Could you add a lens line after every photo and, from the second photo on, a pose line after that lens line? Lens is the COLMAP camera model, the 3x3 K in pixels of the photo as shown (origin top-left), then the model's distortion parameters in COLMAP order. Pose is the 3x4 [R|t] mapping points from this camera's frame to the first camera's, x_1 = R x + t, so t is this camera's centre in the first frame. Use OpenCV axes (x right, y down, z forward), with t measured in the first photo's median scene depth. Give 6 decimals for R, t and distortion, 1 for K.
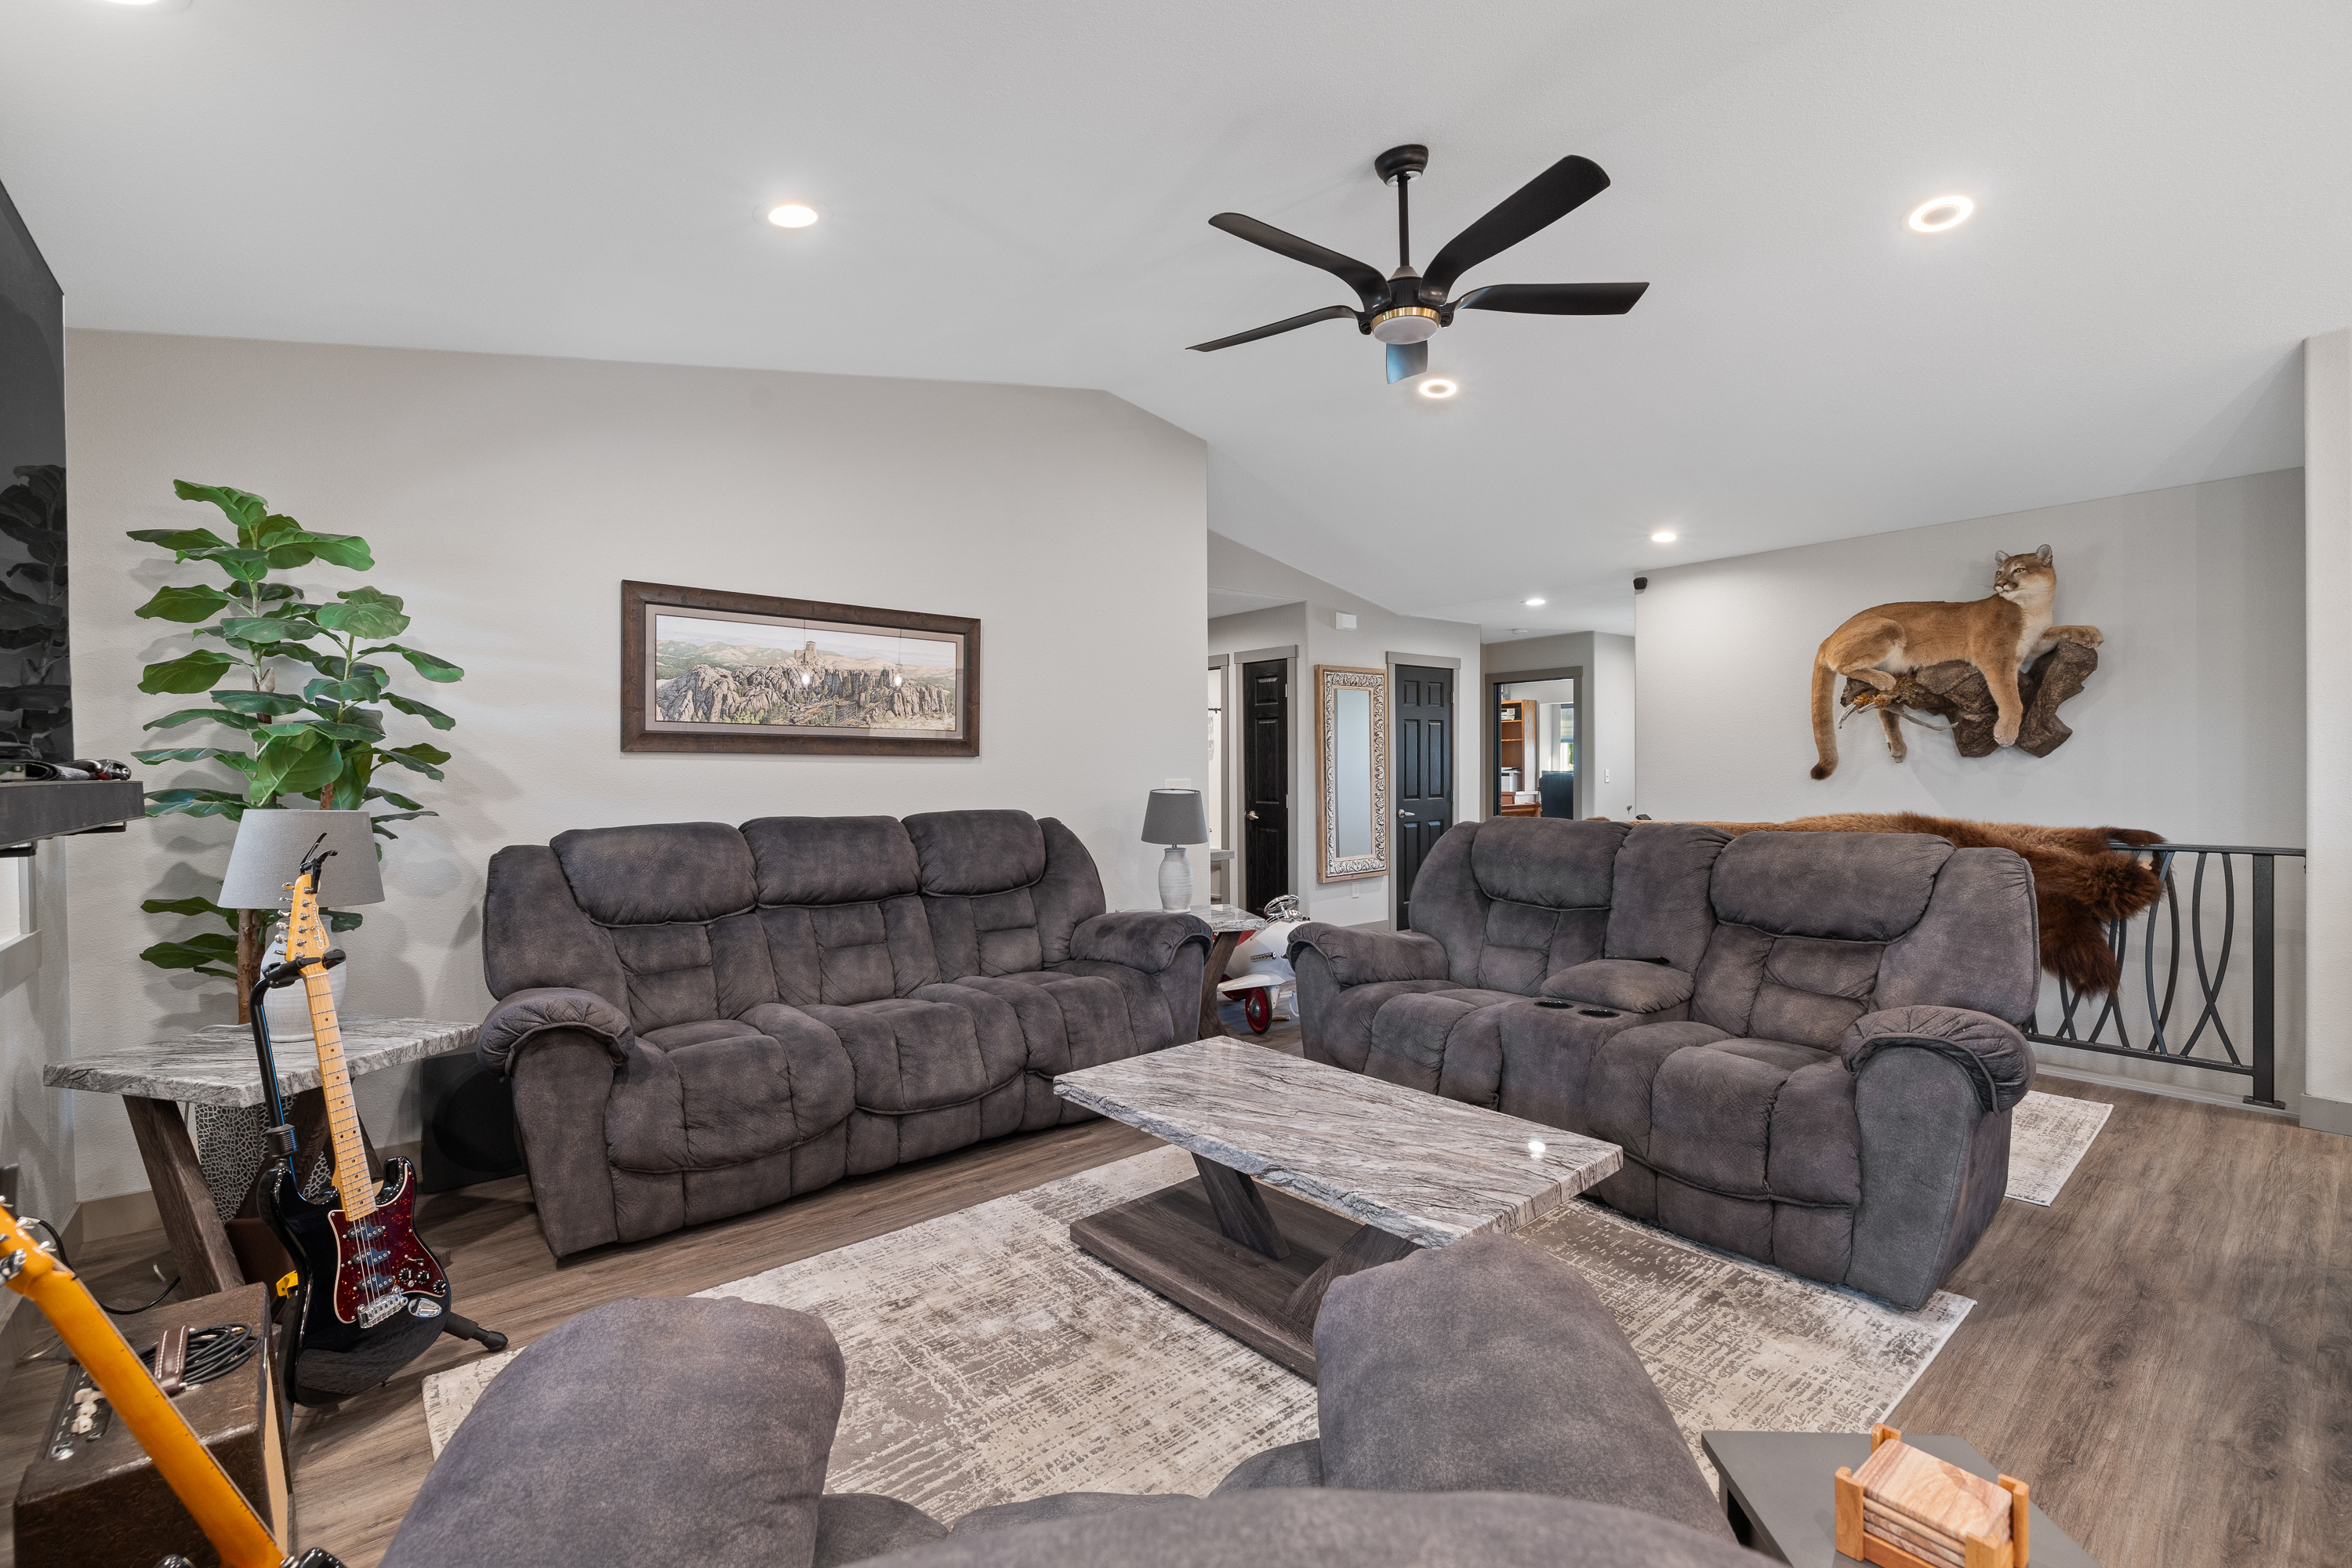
lens RADIAL K [[1020.4, 0, 1185.0], [0, 1020.4, 780.6], [0, 0, 1]] dist [0.000787, -0.000453]
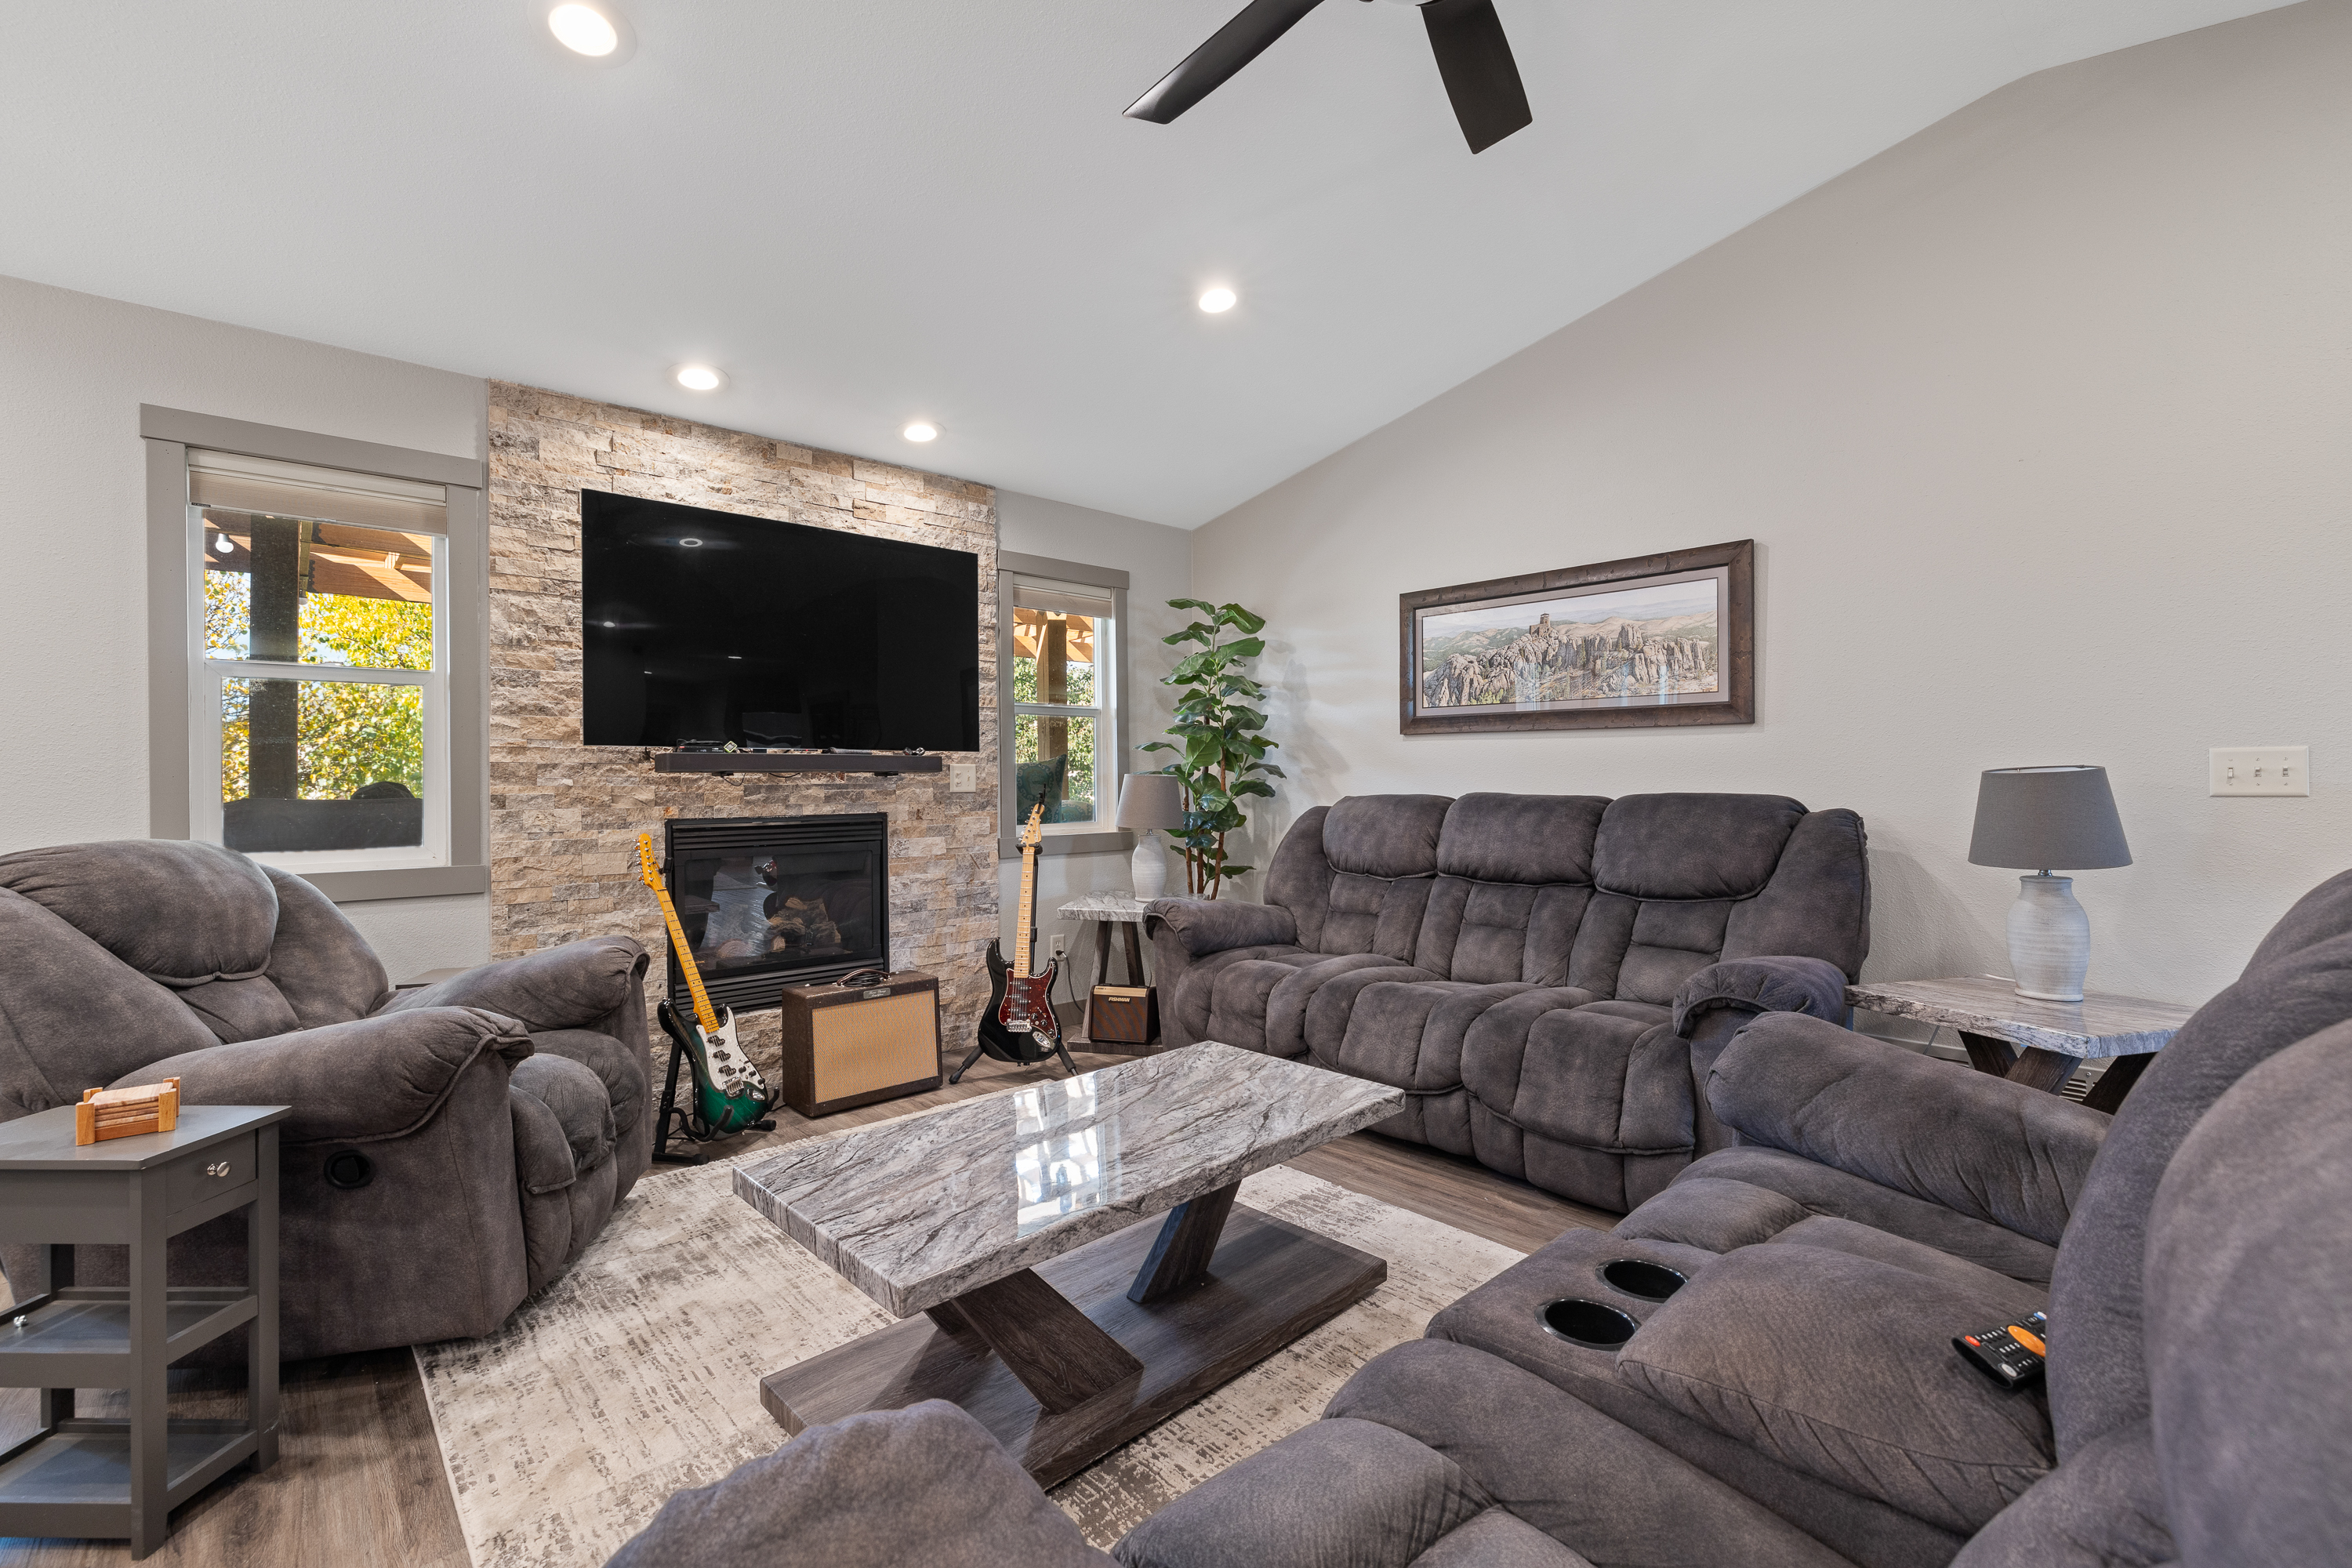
lens RADIAL K [[1020.4, 0, 1196.9], [0, 1020.4, 777.8], [0, 0, 1]] dist [0.000787, -0.000453]
pose [[0.047729, 0.005755, -0.998844, 0.627417], [-0.002801, 0.999980, 0.005628, 0.015893], [0.998856, 0.002529, 0.047745, 0.665287]]
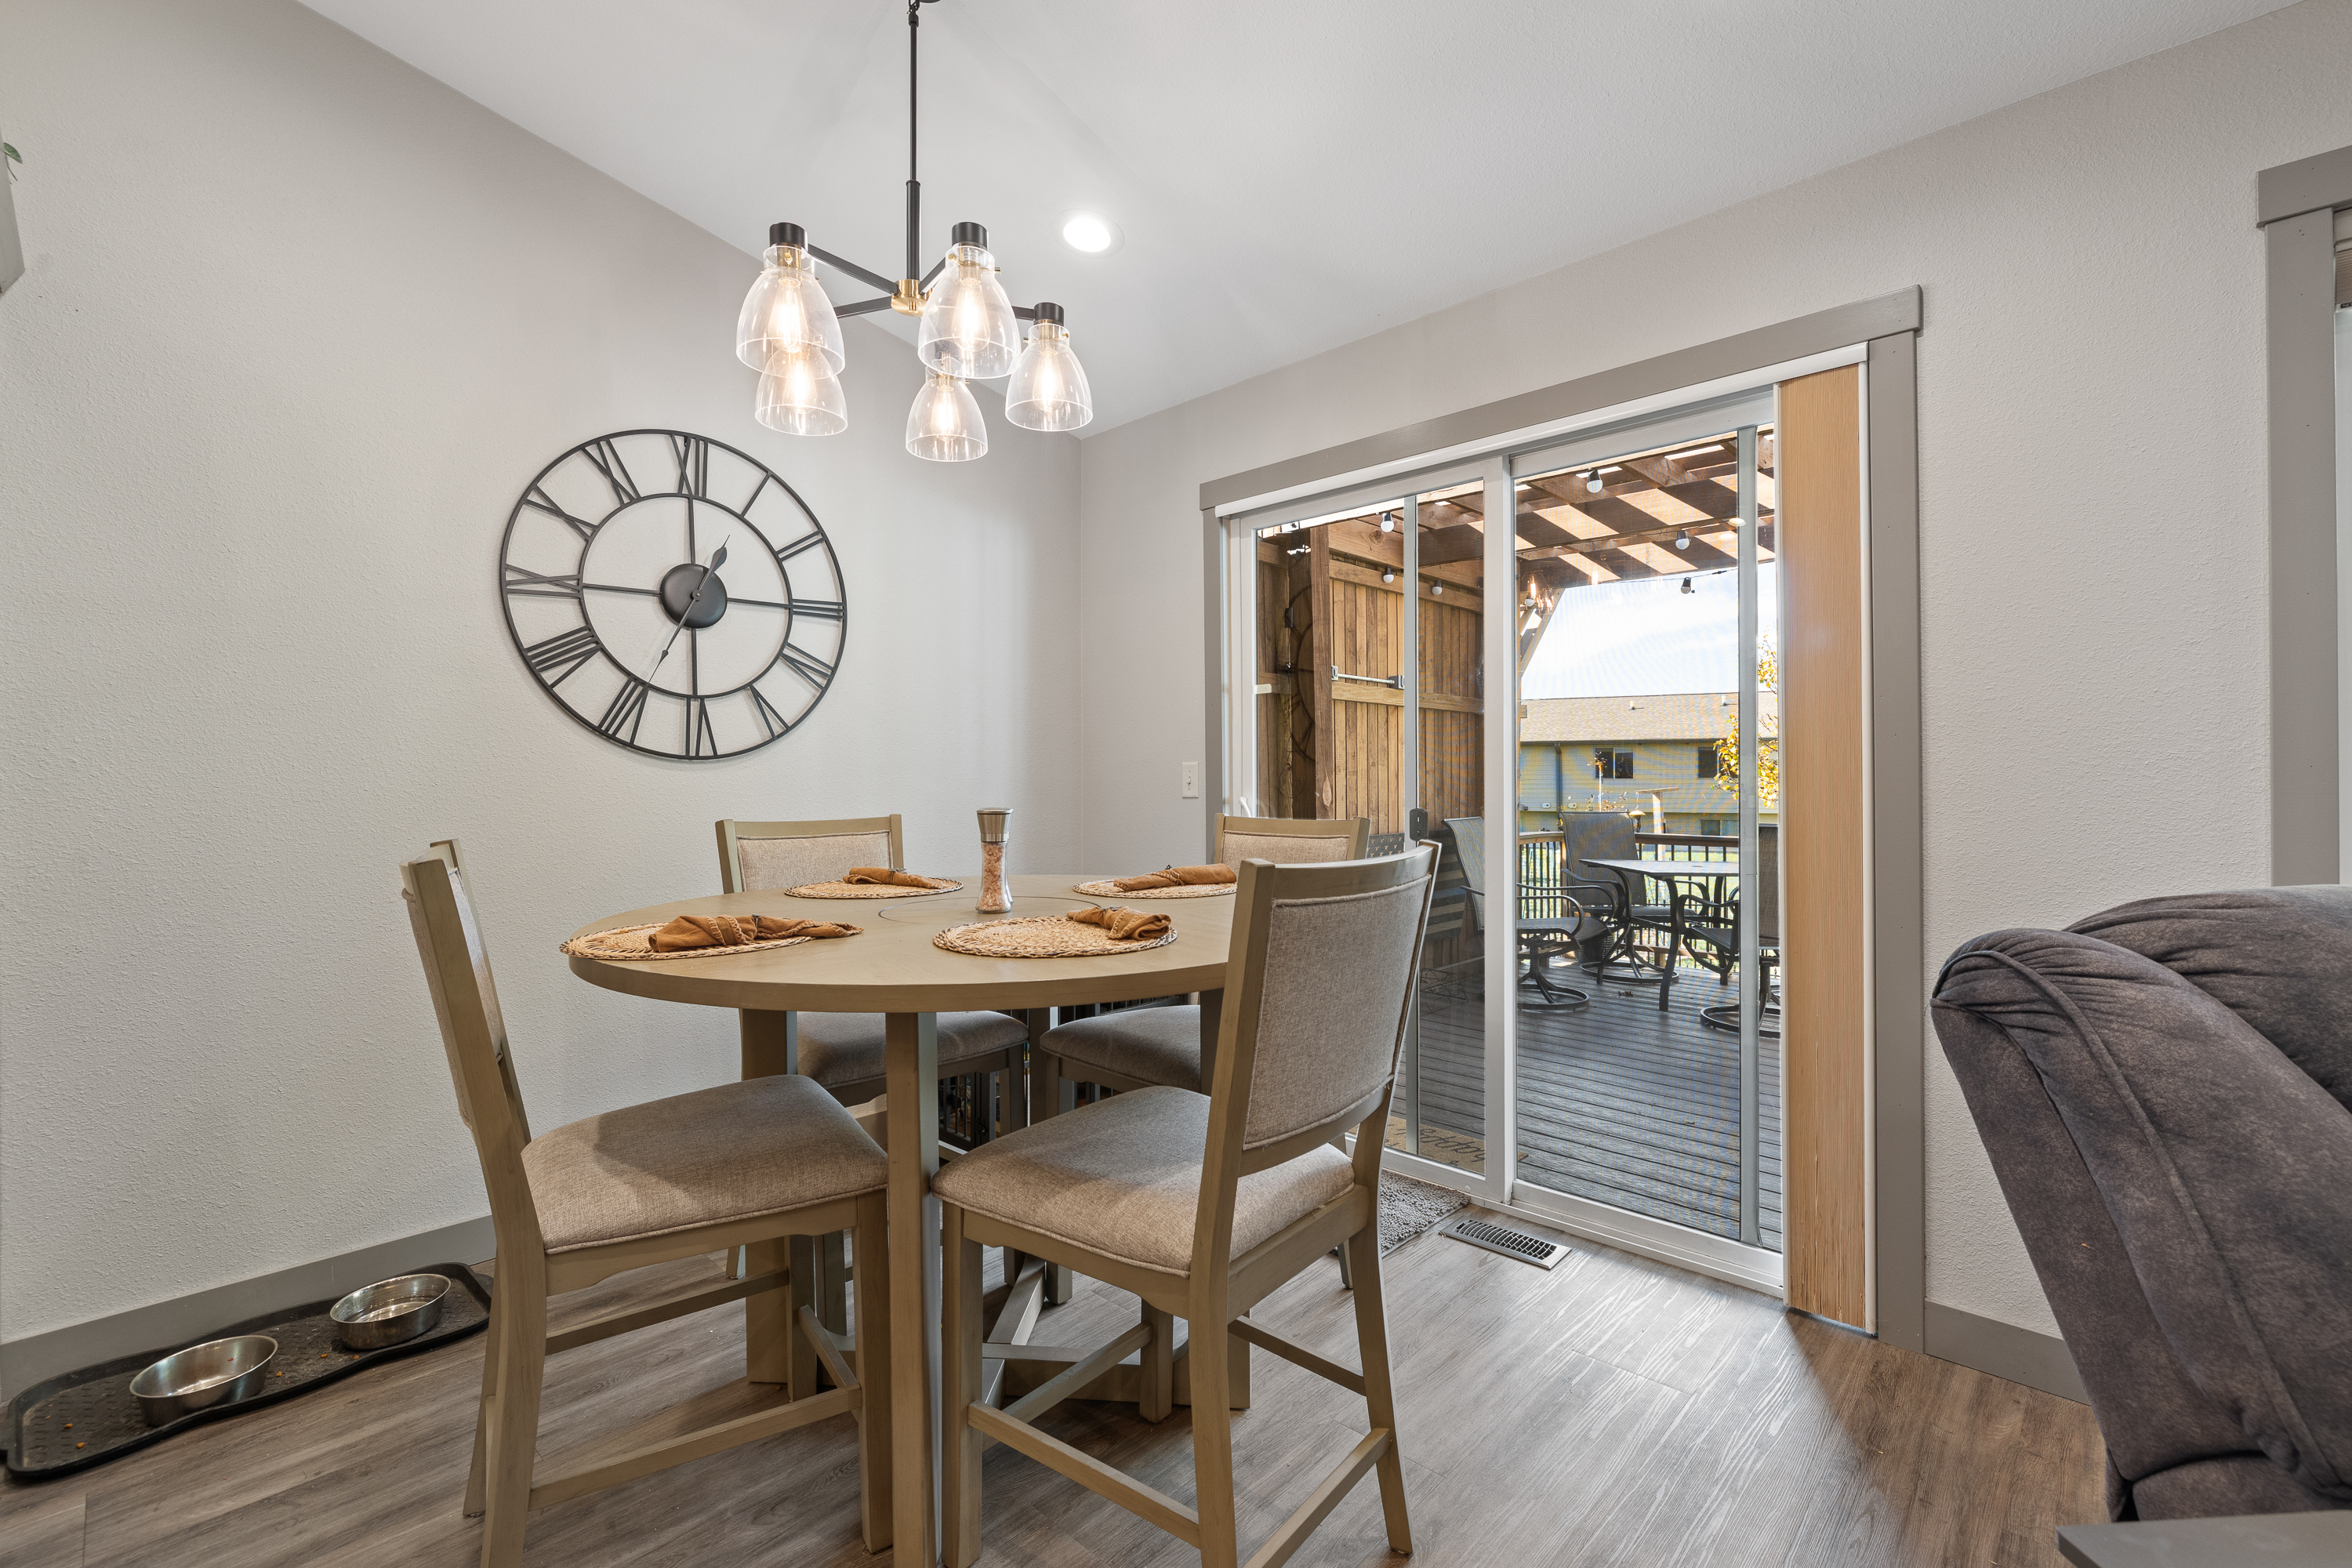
lens RADIAL K [[1020.4, 0, 1186.0], [0, 1020.4, 778.3], [0, 0, 1]] dist [0.000787, -0.000453]
pose [[-0.993354, 0.012497, -0.114421, 0.392553], [0.011511, 0.999891, 0.009282, 0.016559], [0.114524, 0.007903, -0.993389, 0.343003]]
